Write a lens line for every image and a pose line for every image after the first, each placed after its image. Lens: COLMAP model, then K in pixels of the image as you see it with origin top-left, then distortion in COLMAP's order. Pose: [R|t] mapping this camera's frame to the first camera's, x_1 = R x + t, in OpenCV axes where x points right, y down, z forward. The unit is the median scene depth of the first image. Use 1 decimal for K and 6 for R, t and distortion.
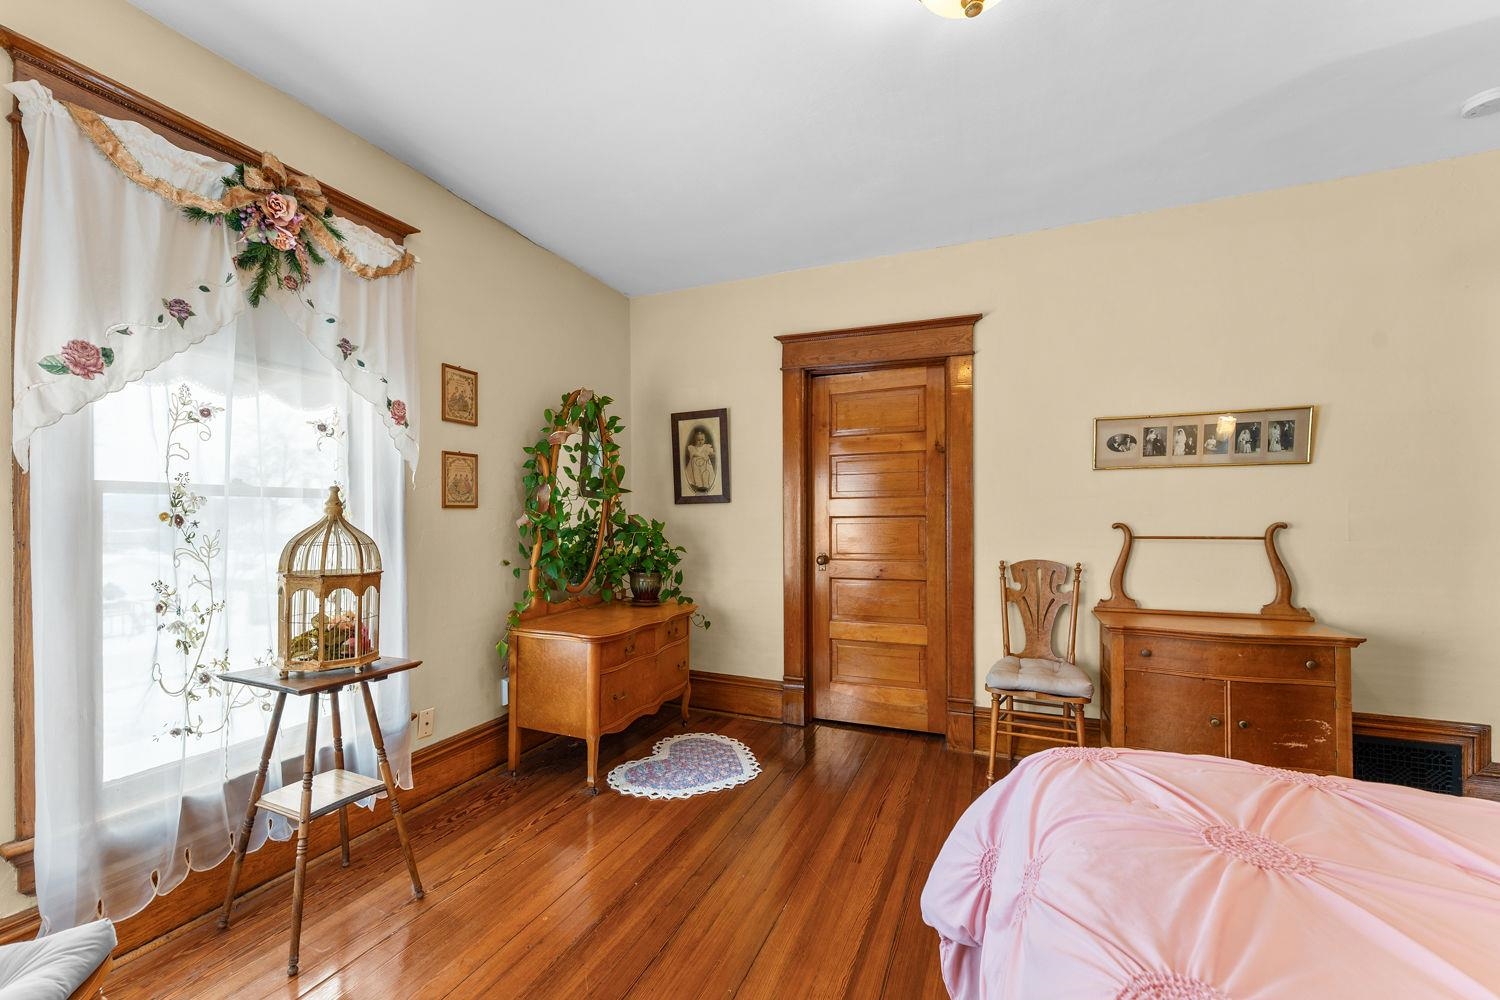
lens RADIAL K [[604.7, 0, 750.0], [0, 604.7, 500.0], [0, 0, 1]] dist [0.001278, 0.000227]
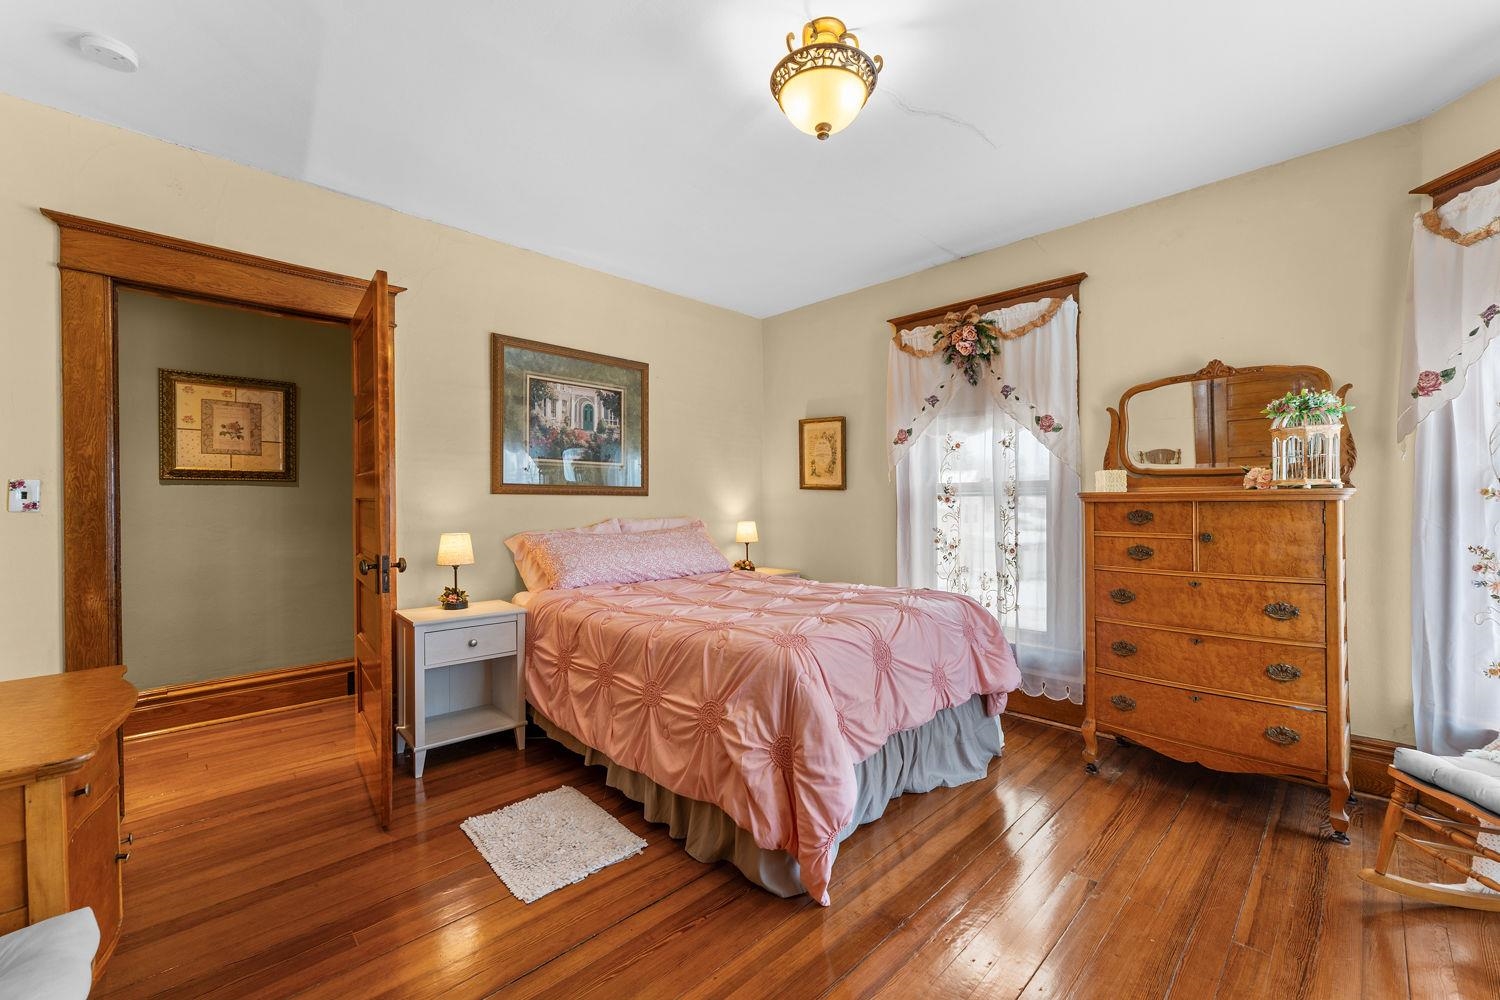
lens RADIAL K [[604.7, 0, 750.0], [0, 604.7, 500.0], [0, 0, 1]] dist [0.001278, 0.000227]
pose [[-0.382799, 0.004255, -0.923822, 1.239233], [0.016357, 0.999864, -0.002173, 0.027924], [0.923687, -0.015943, -0.382816, 1.175701]]
